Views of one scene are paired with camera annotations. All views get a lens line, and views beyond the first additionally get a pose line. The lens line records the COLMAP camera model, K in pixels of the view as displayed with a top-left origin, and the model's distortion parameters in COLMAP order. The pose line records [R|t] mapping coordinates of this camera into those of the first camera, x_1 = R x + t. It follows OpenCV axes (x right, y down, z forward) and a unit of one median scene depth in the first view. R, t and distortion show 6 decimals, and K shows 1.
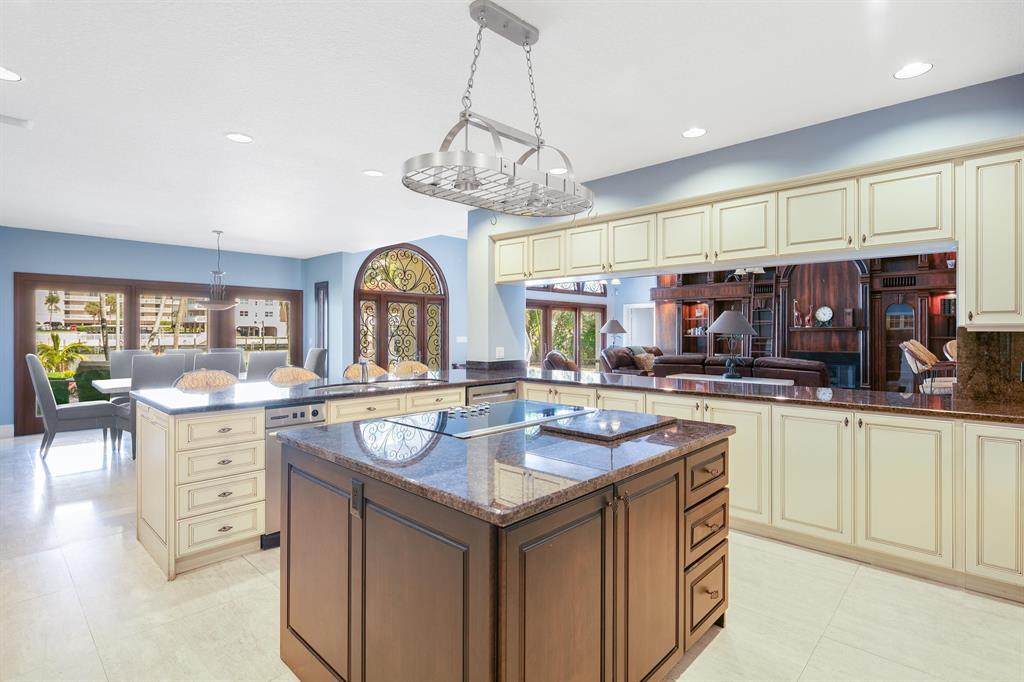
lens RADIAL K [[500.5, 0, 517.0], [0, 500.5, 338.2], [0, 0, 1]] dist [-0.003791, -0.000198]
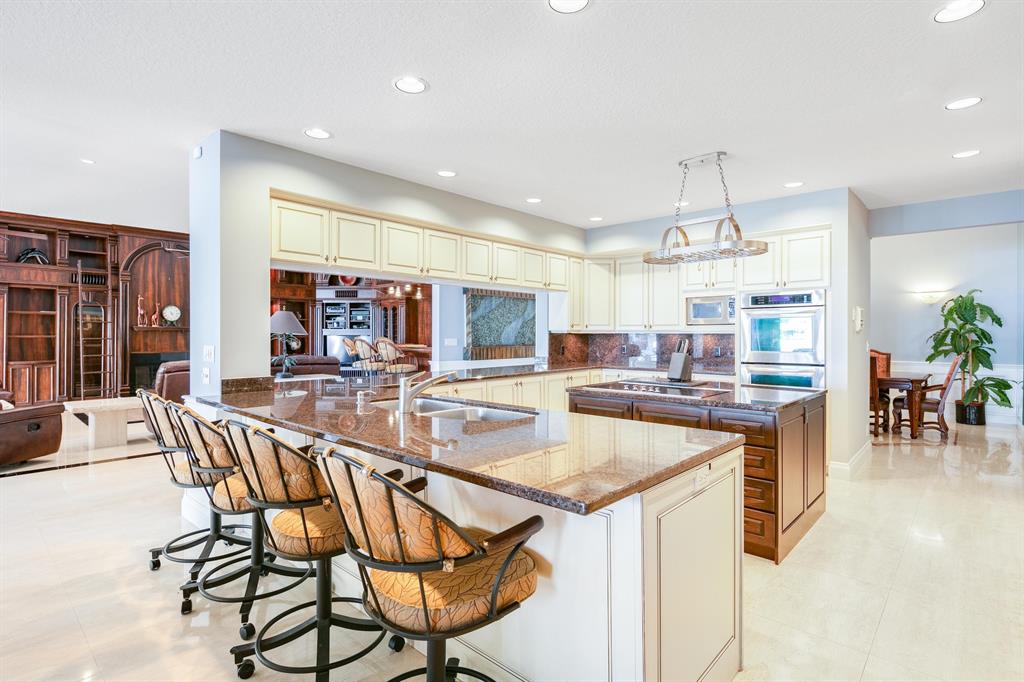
lens RADIAL K [[500.5, 0, 516.8], [0, 500.5, 333.3], [0, 0, 1]] dist [-0.003791, -0.000198]
pose [[-0.017345, 0.000681, 0.999849, -0.588063], [0.008245, 0.999966, -0.000538, -0.005246], [-0.999816, 0.008234, -0.017350, 0.551756]]
